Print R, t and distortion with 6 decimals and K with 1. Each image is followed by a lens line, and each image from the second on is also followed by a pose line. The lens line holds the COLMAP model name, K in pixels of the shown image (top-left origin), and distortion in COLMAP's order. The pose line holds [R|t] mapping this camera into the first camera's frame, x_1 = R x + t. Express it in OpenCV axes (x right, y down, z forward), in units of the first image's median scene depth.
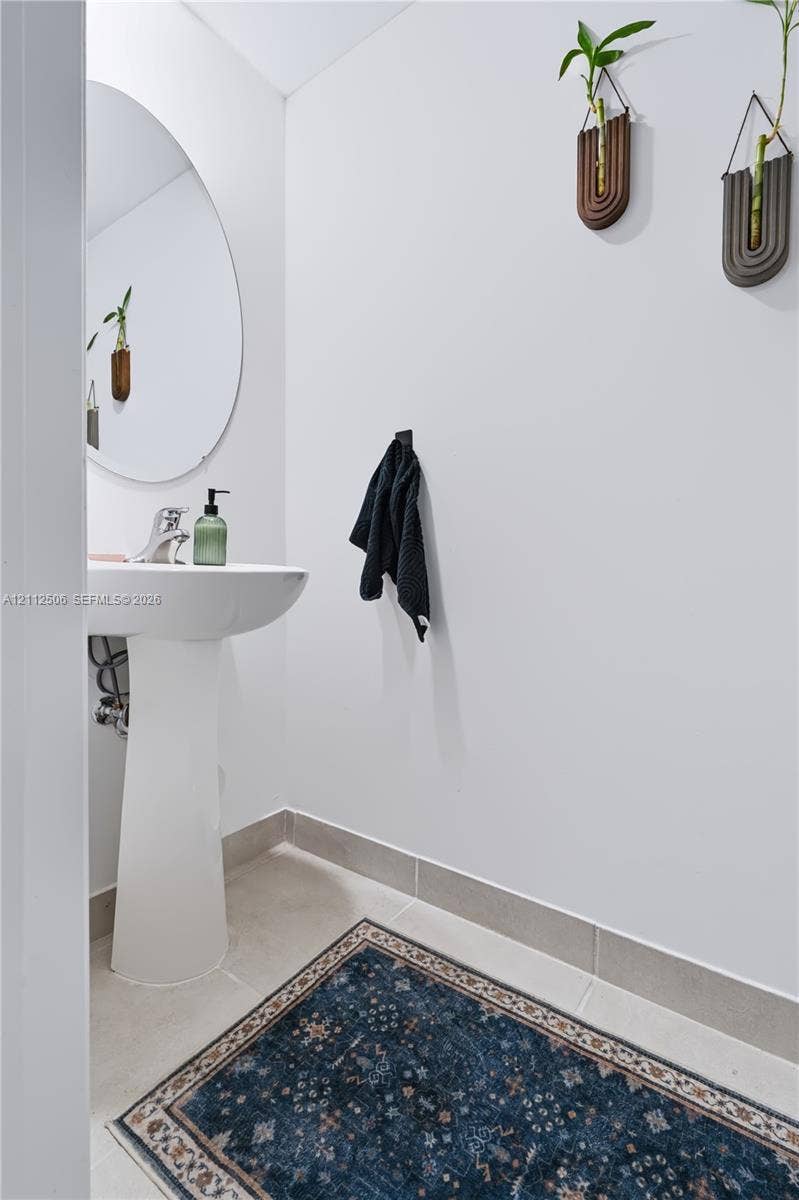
lens RADIAL K [[545.1, 0, 399.8], [0, 545.1, 571.0], [0, 0, 1]] dist [0.004782, -0.000806]
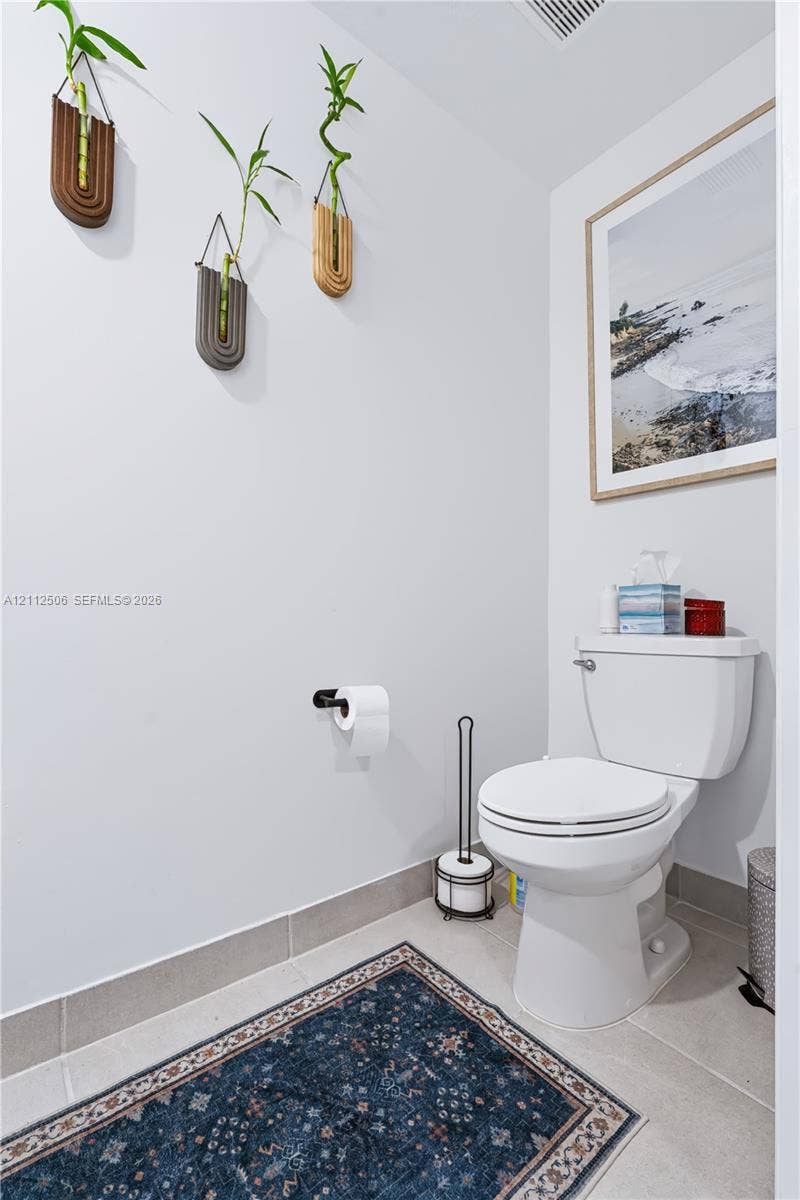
lens RADIAL K [[538.8, 0, 400.0], [0, 538.8, 600.0], [0, 0, 1]] dist [-0.002826, -0.000149]
pose [[0.269501, 0.015341, 0.962878, -0.463040], [-0.017794, 0.999782, -0.010949, -0.001298], [-0.962836, -0.014183, 0.269715, 0.322740]]
